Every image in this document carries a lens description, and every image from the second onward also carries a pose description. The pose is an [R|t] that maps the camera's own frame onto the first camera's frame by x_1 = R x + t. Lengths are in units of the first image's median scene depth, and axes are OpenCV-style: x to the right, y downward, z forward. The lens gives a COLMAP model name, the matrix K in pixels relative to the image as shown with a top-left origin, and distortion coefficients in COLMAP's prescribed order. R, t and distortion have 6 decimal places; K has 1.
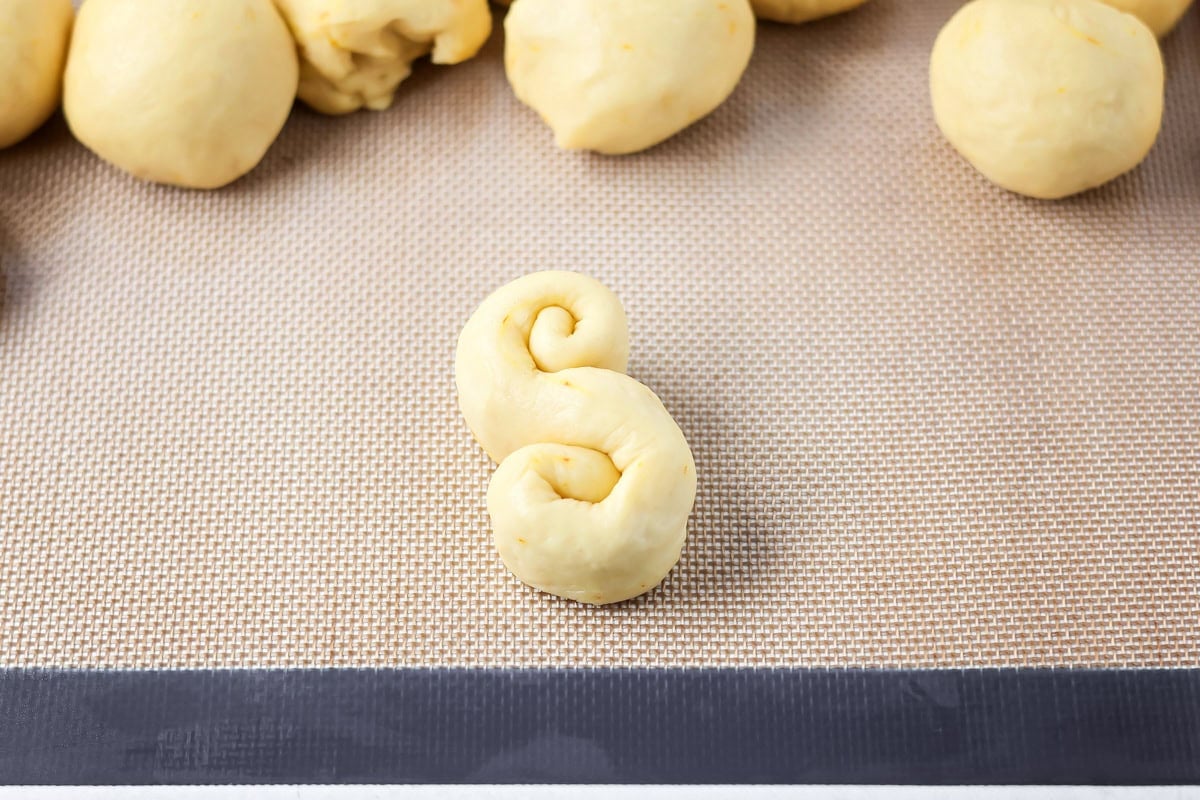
lens RADIAL K [[2929.6, 0, 599.5], [0, 2929.6, 309.5], [0, 0, 1]] dist [-0.008694, -0.309109]
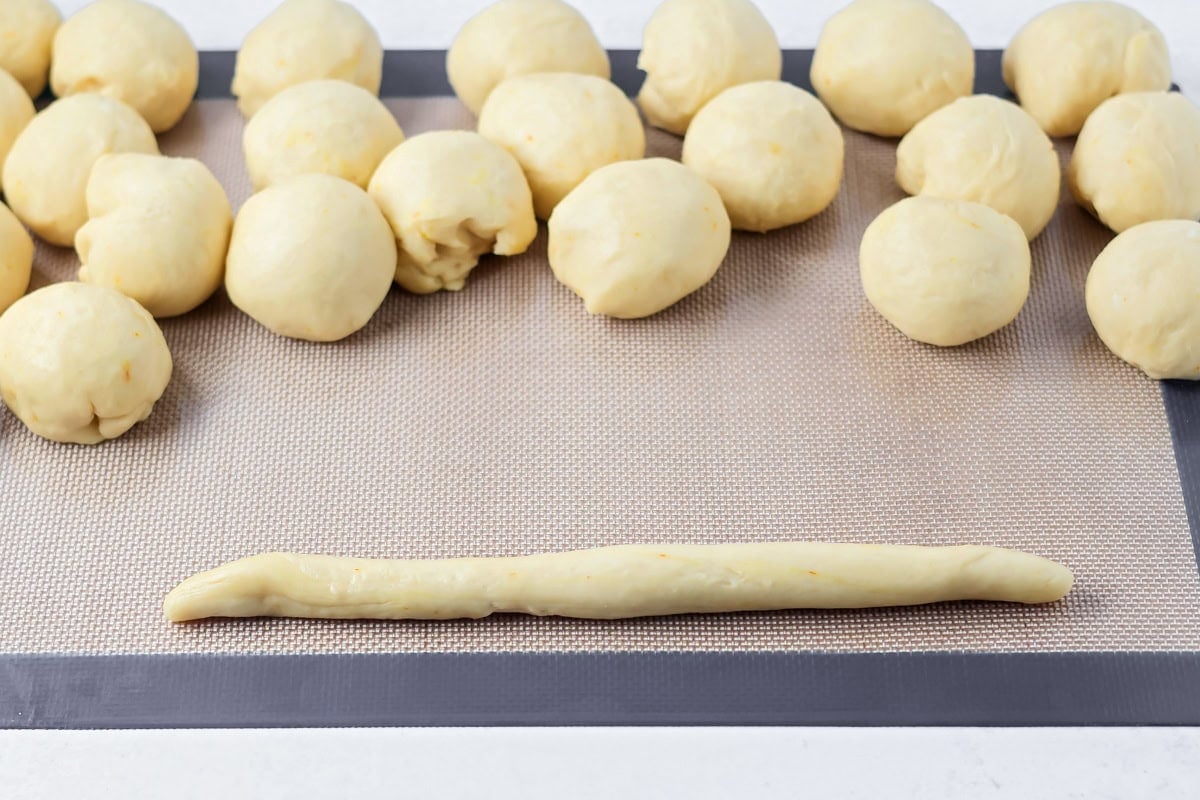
lens RADIAL K [[2929.6, 0, 599.5], [0, 2929.6, 309.5], [0, 0, 1]] dist [-0.008694, -0.309109]
pose [[0.999994, -0.002988, -0.001611, -0.006732], [0.002655, 0.984154, -0.177295, 0.201023], [0.002116, 0.177290, 0.984156, -0.369819]]
